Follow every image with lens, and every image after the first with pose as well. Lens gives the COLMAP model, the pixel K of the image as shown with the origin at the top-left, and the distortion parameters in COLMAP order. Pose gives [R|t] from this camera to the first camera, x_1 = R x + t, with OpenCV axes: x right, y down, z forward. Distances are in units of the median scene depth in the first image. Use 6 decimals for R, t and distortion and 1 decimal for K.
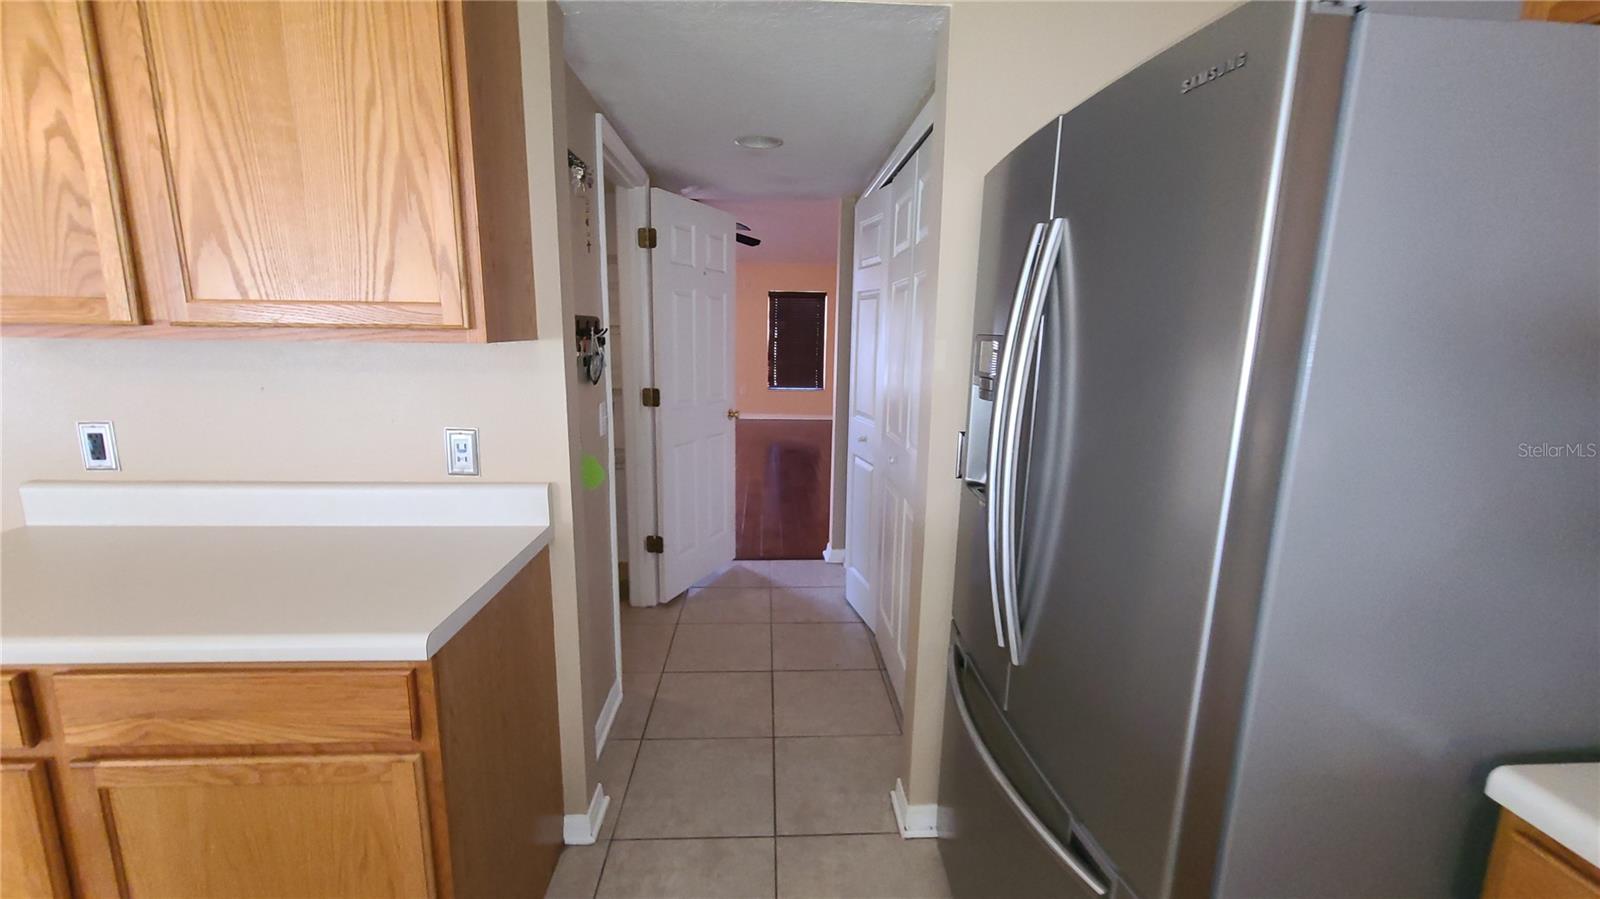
lens RADIAL K [[657.0, 0, 795.2], [0, 657.0, 444.2], [0, 0, 1]] dist [-0.005975, 0.000058]
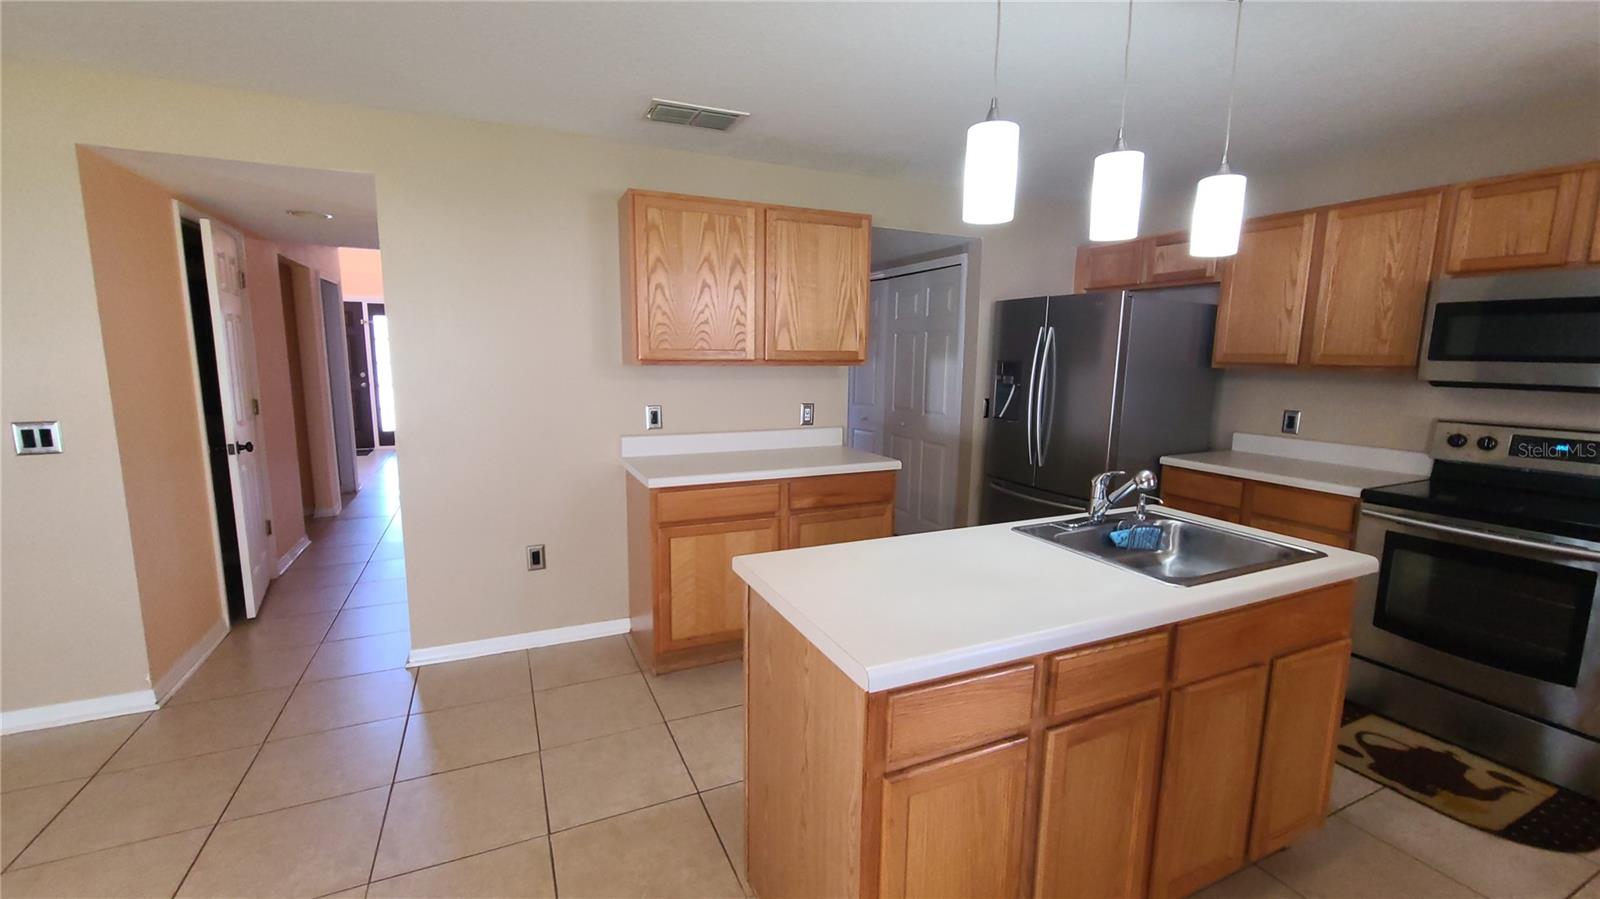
lens RADIAL K [[657.0, 0, 798.8], [0, 657.0, 450.5], [0, 0, 1]] dist [-0.005975, 0.000058]
pose [[0.929896, -0.059705, 0.362945, -1.833218], [0.067531, 0.997677, -0.008903, 0.207915], [-0.361570, 0.032789, 0.931768, -1.478356]]
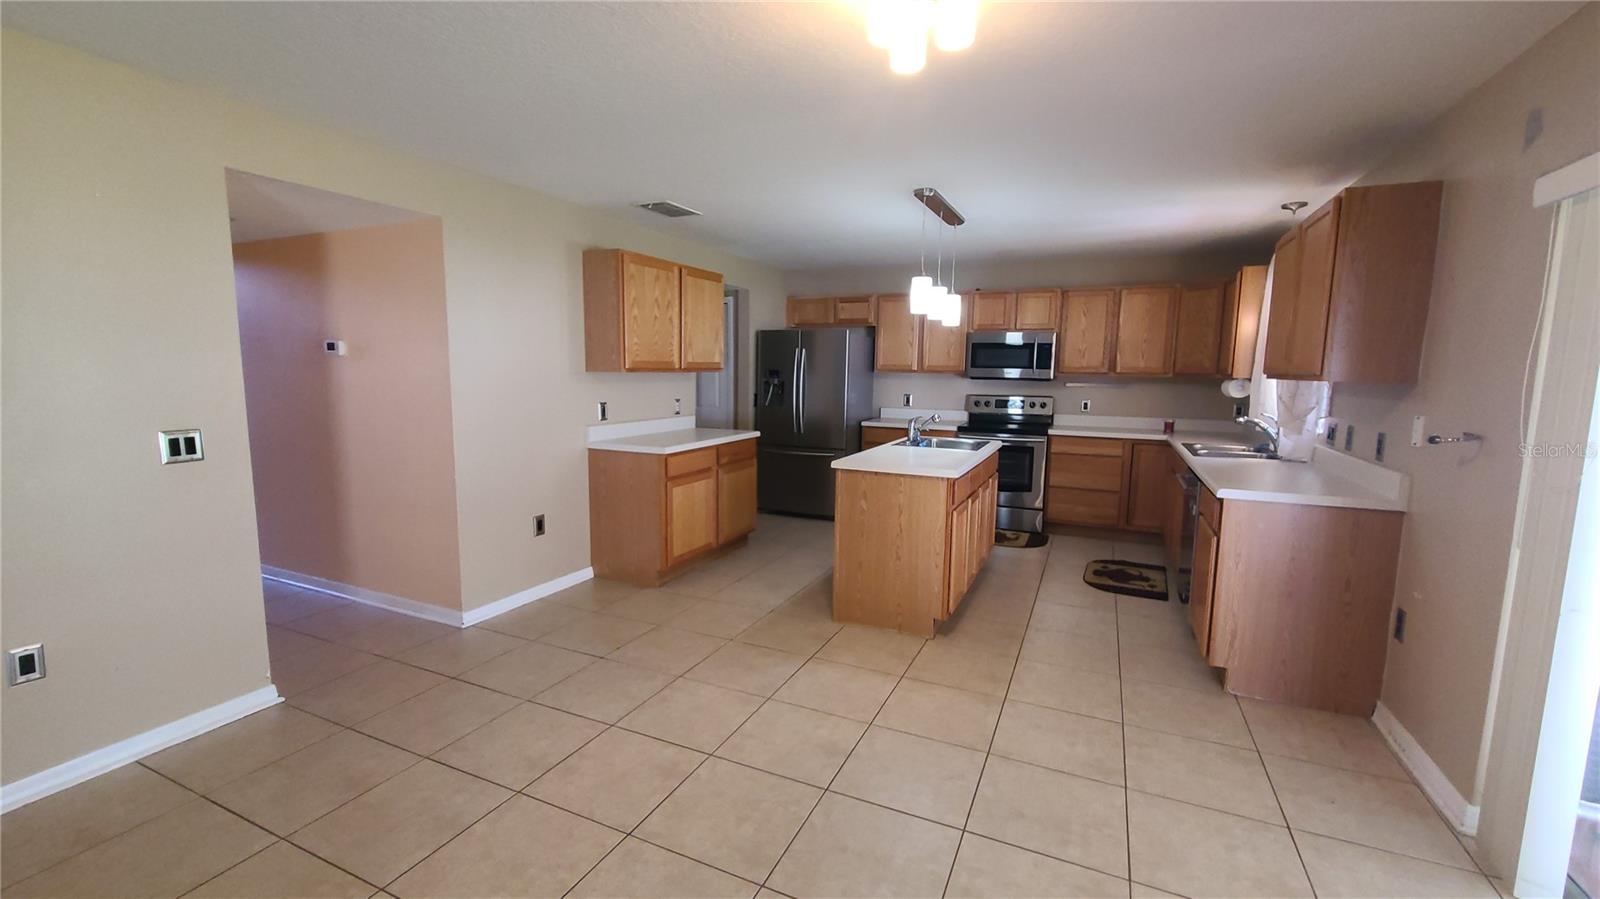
lens RADIAL K [[657.0, 0, 805.2], [0, 657.0, 454.6], [0, 0, 1]] dist [-0.005975, 0.000058]
pose [[0.465218, -0.125144, 0.876306, -4.111190], [0.148864, 0.986918, 0.061911, 0.183003], [-0.872589, 0.101648, 0.477761, -1.428393]]
